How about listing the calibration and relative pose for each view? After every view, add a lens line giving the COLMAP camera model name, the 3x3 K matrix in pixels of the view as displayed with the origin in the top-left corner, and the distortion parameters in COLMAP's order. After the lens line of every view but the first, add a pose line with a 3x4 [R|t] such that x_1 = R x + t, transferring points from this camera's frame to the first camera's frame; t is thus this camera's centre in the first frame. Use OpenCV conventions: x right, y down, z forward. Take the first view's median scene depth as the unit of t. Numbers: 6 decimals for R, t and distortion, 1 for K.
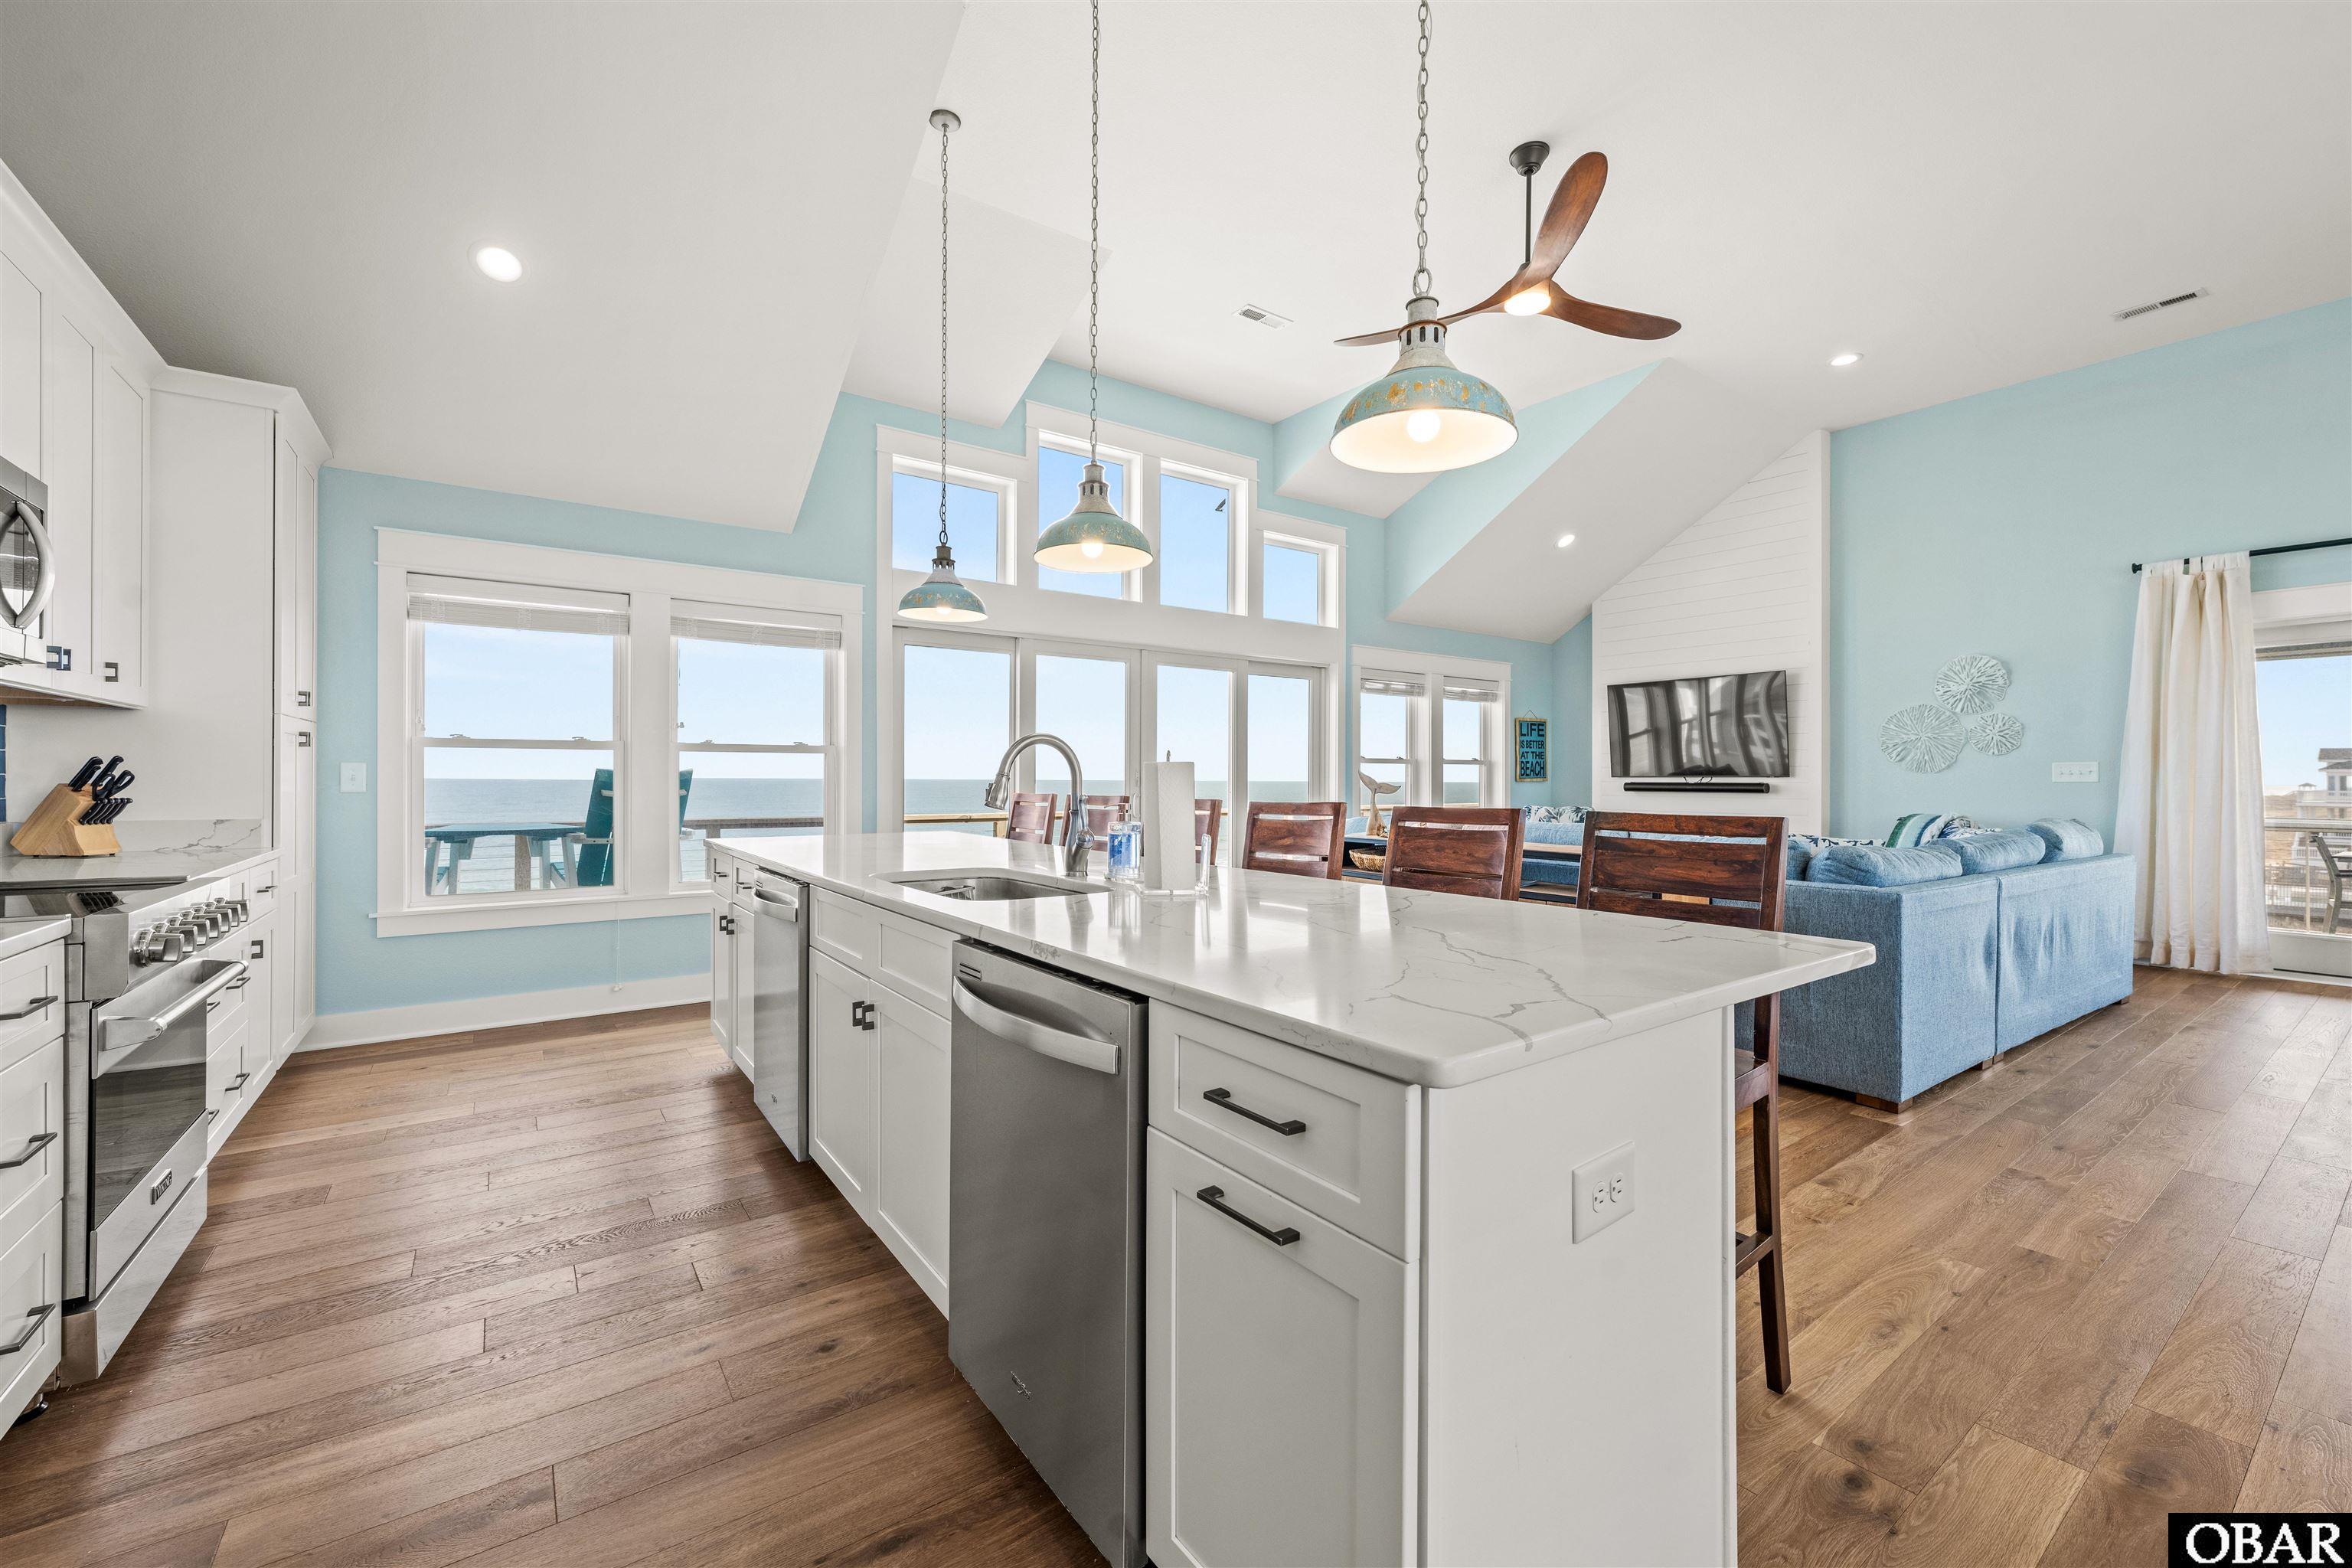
lens RADIAL K [[947.8, 0, 1177.9], [0, 947.8, 778.6], [0, 0, 1]] dist [-0.000390, -0.000774]
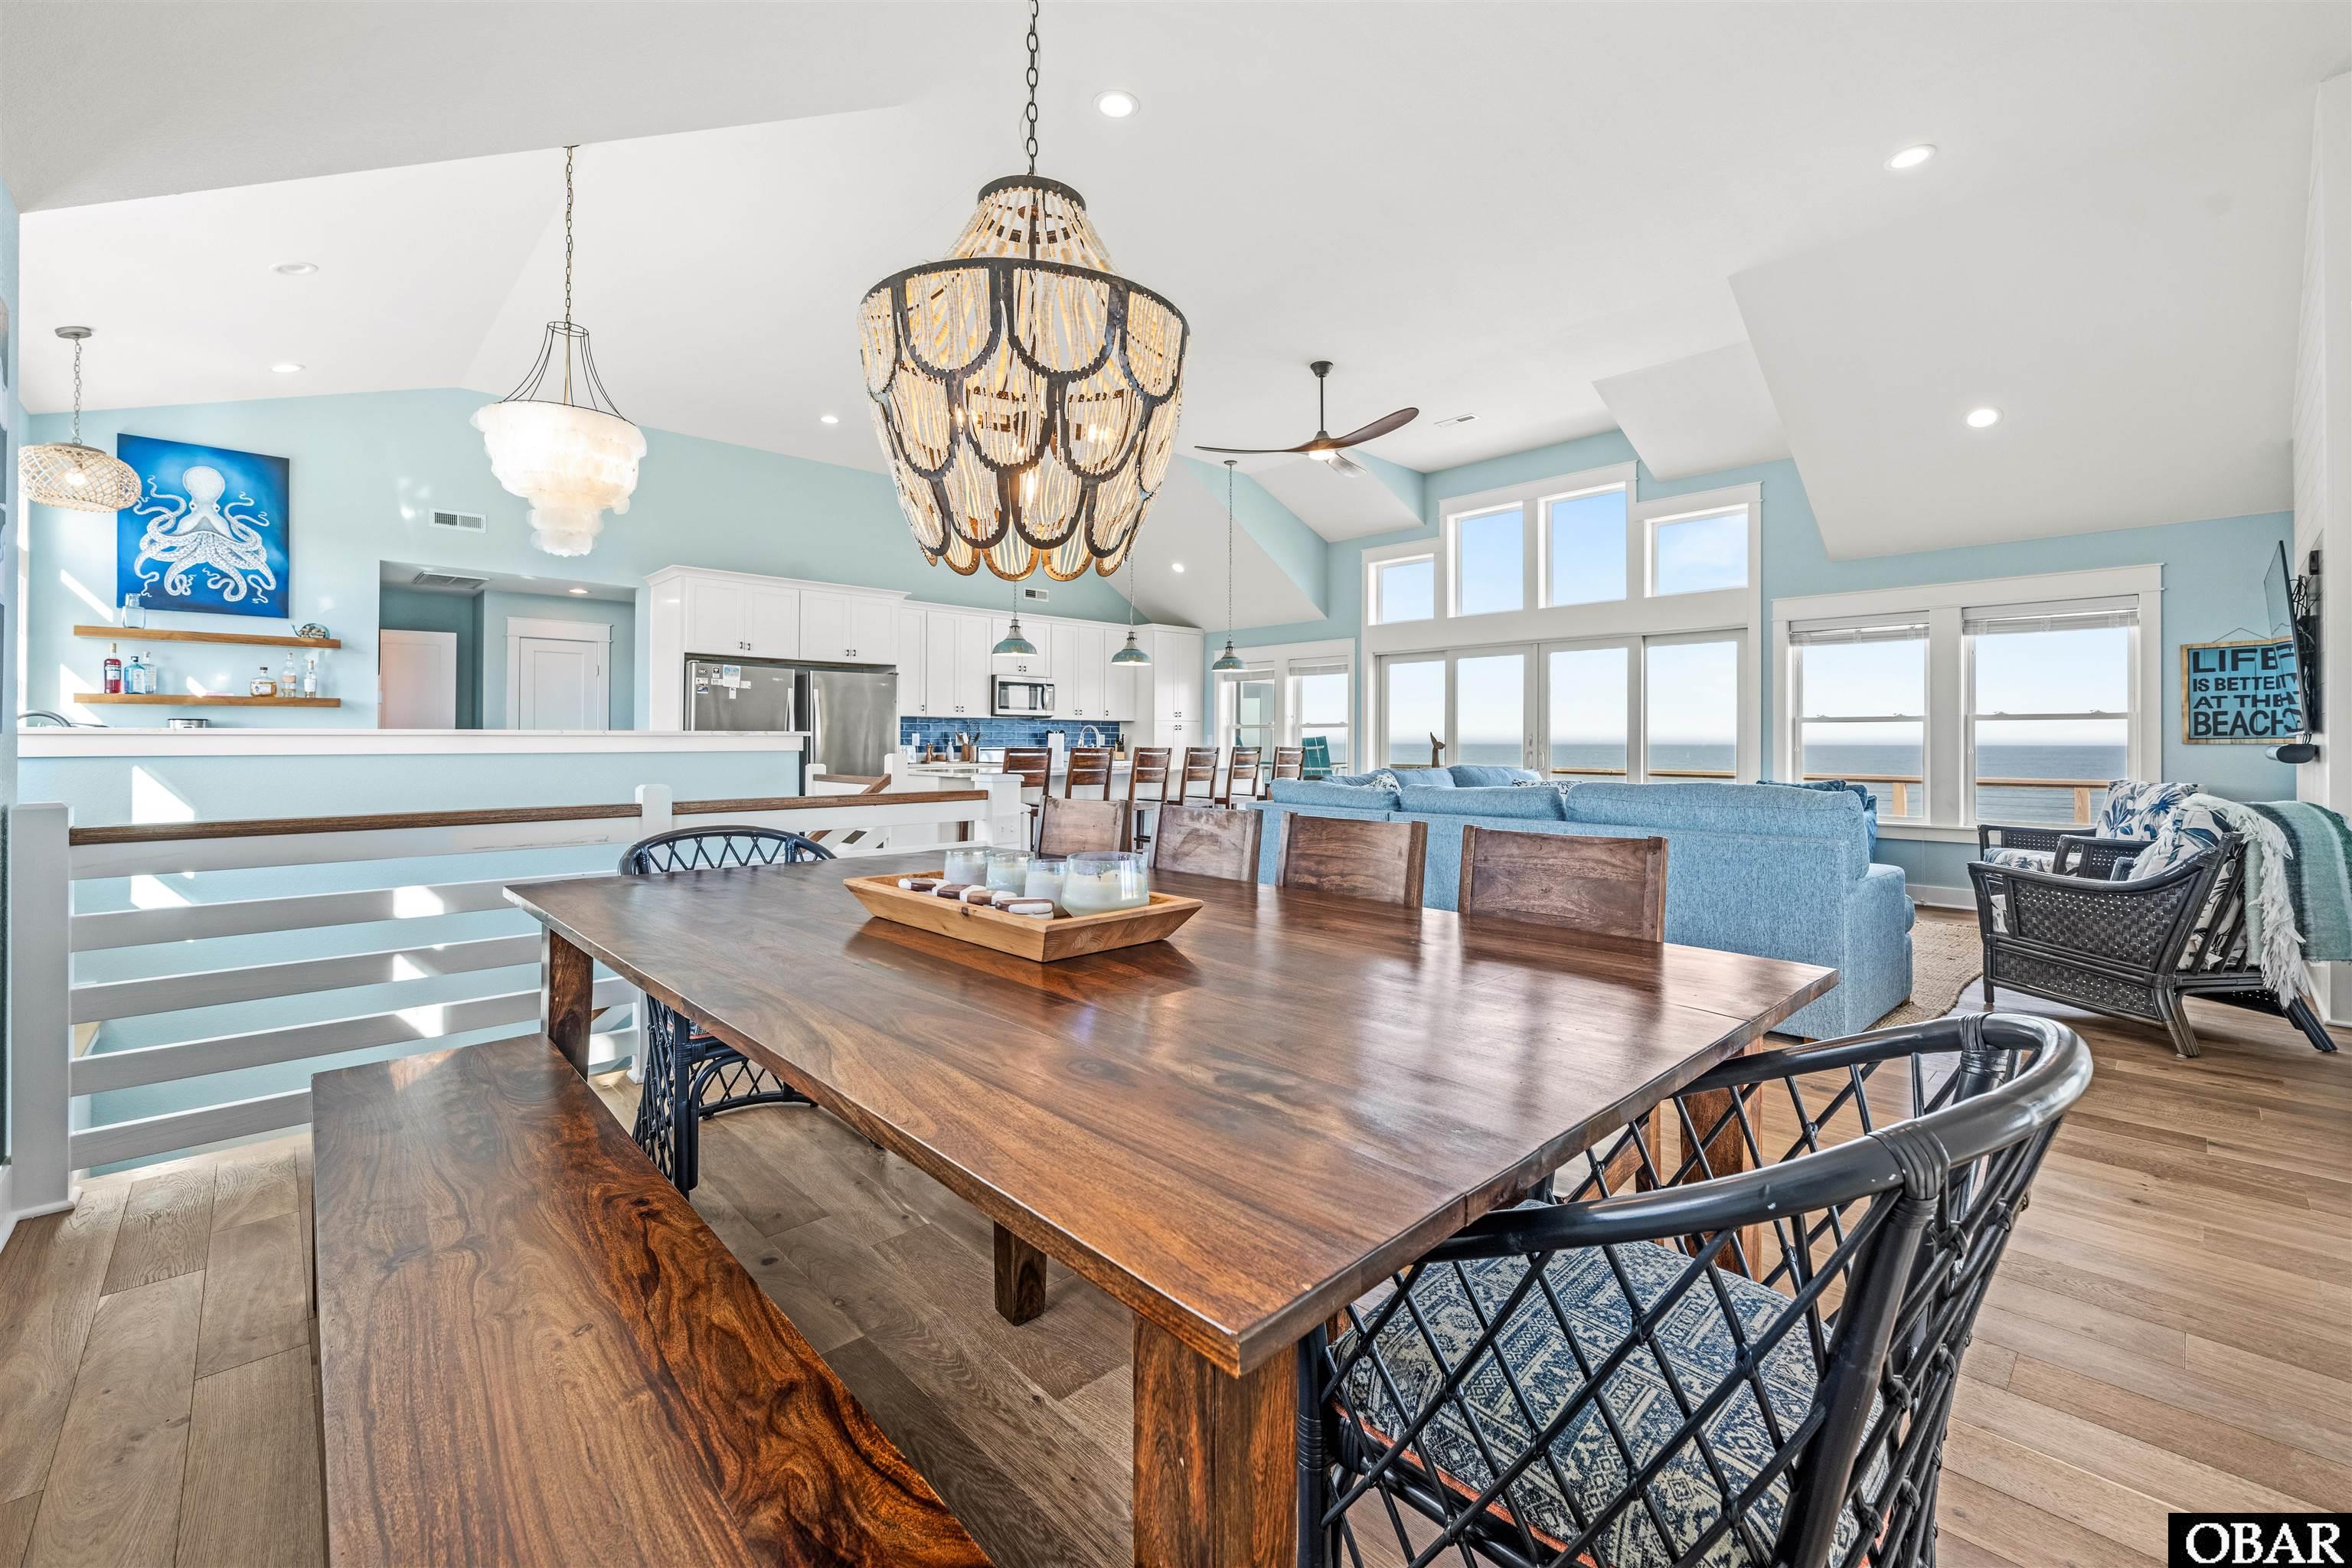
lens RADIAL K [[947.8, 0, 1154.4], [0, 947.8, 723.9], [0, 0, 1]] dist [-0.000390, -0.000774]
pose [[0.118105, -0.022030, -0.992757, 1.218966], [-0.004337, 0.999733, -0.022701, 0.009194], [0.992992, 0.006986, 0.117978, 0.312621]]
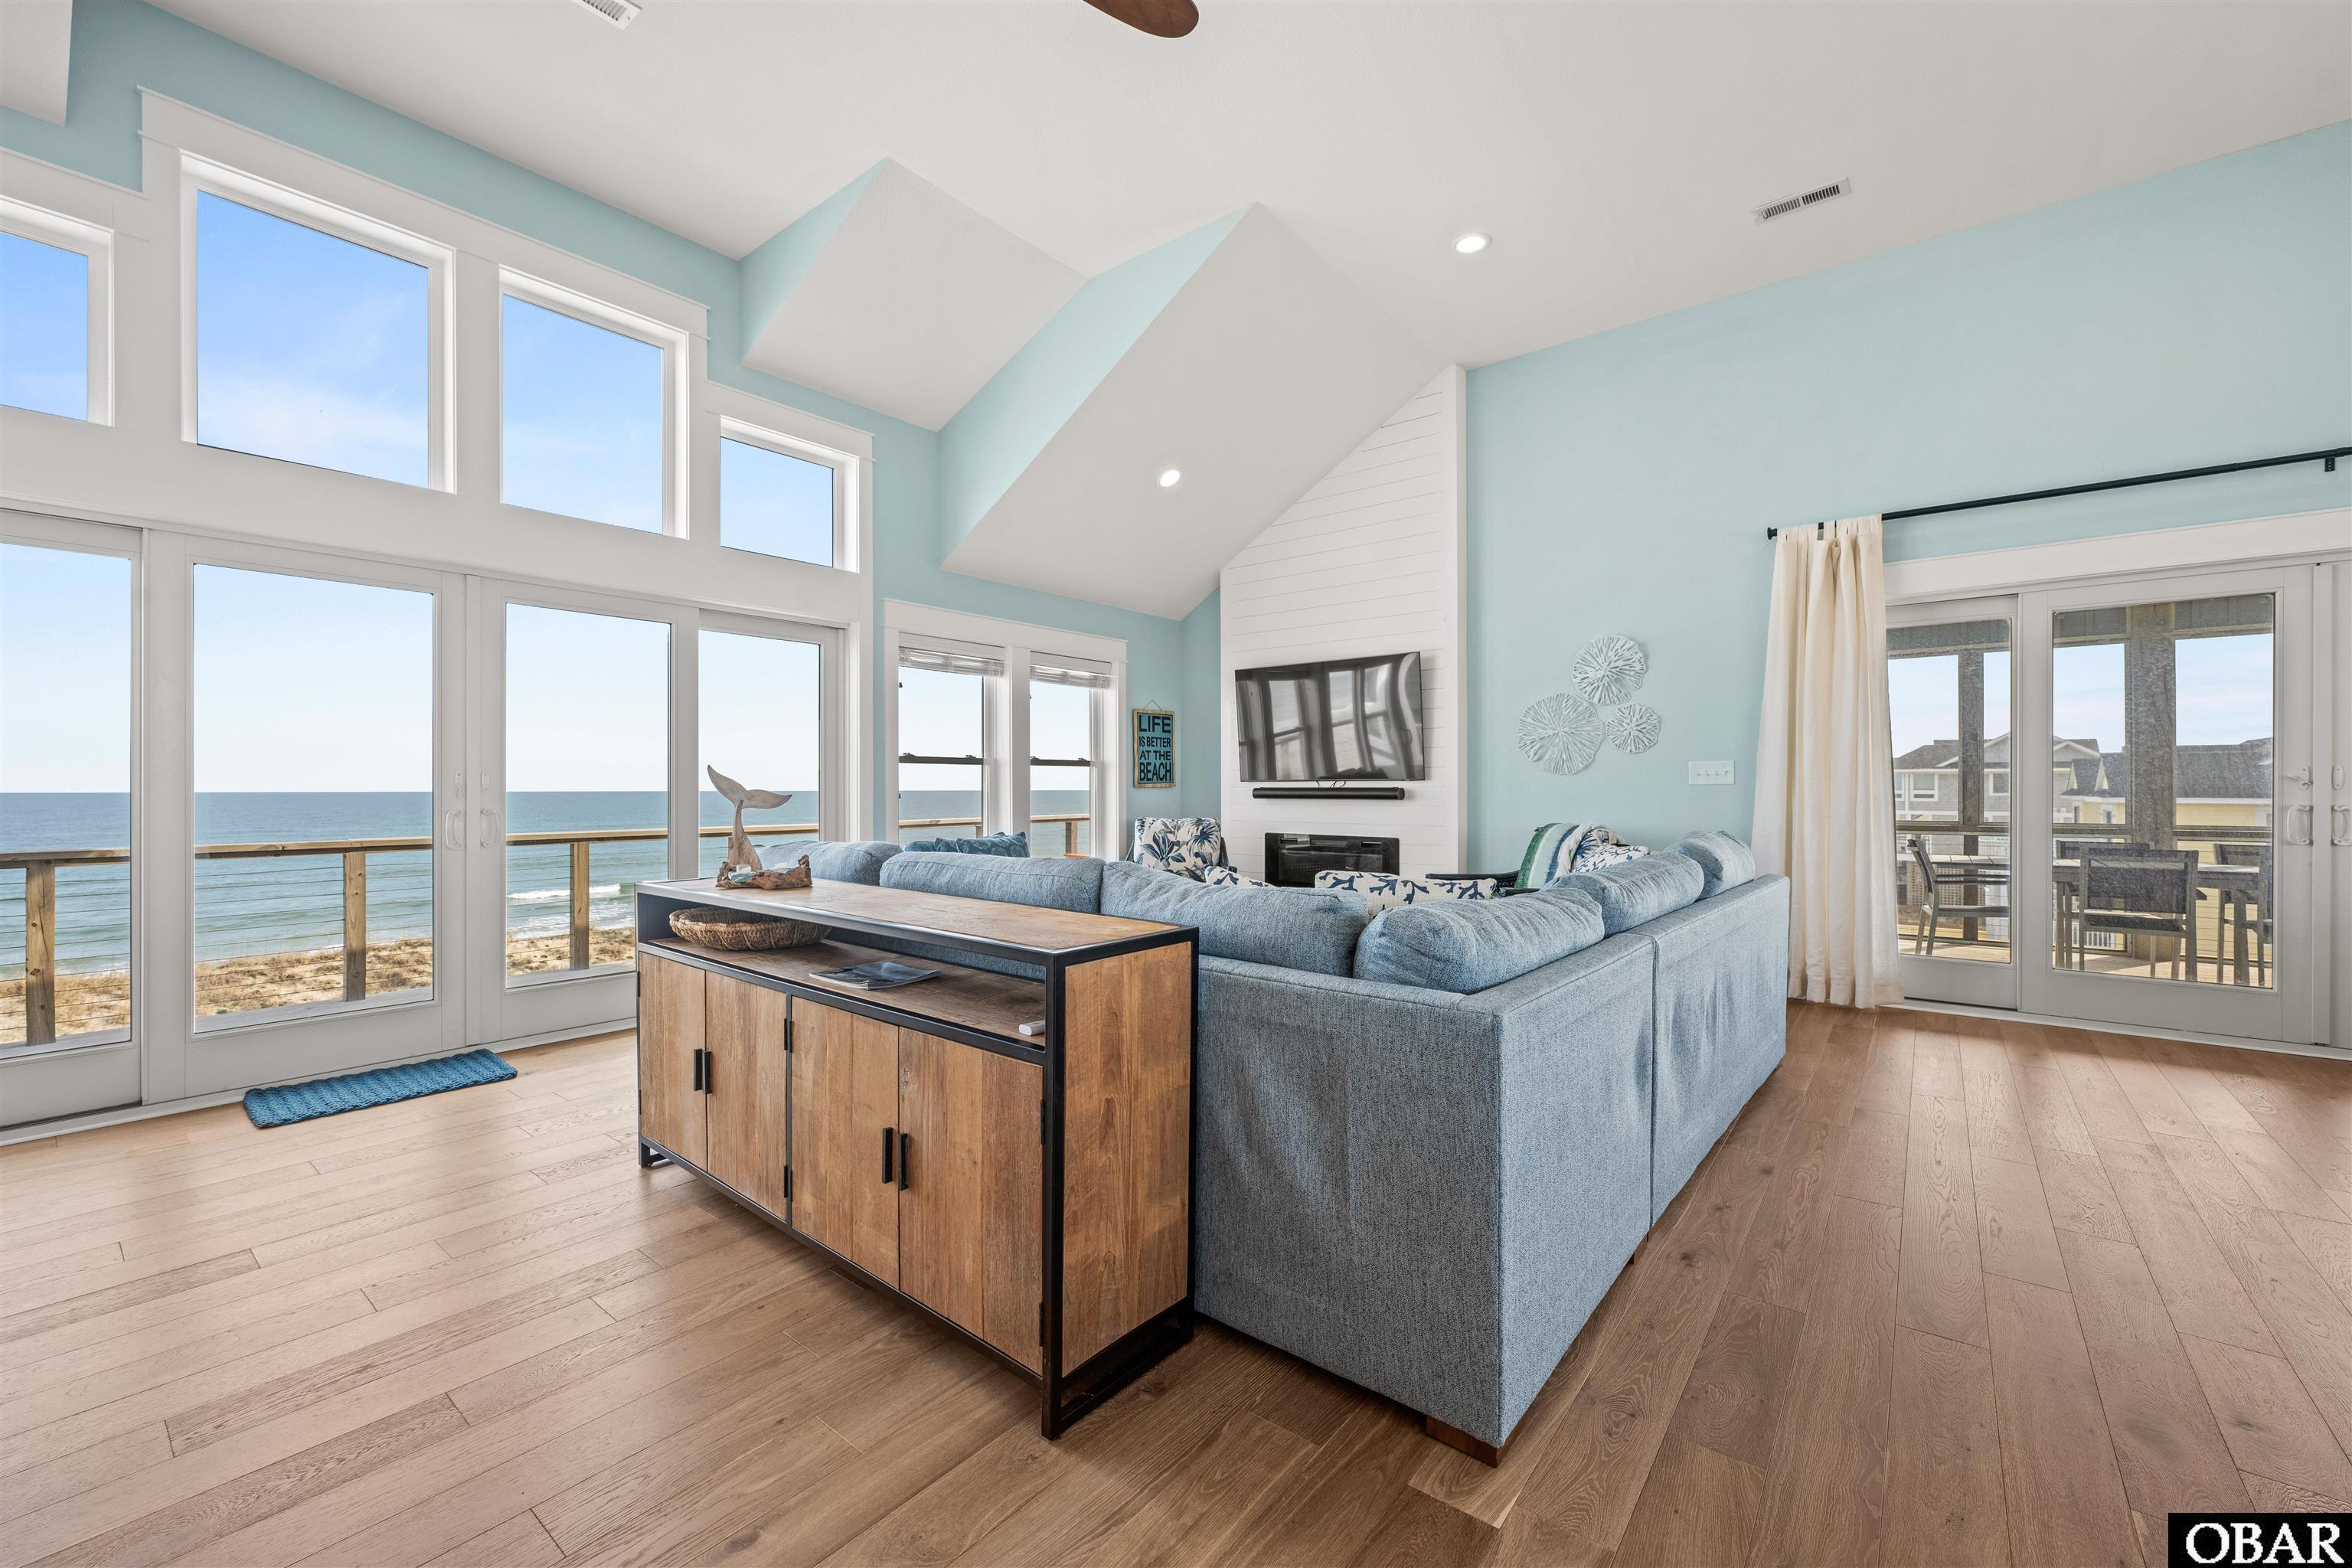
lens RADIAL K [[947.8, 0, 1181.2], [0, 947.8, 790.5], [0, 0, 1]] dist [-0.000390, -0.000774]
pose [[0.961689, -0.006750, 0.274061, 0.233833], [0.005586, 0.999972, 0.005027, 0.002235], [-0.274087, -0.003304, 0.961699, 0.285527]]
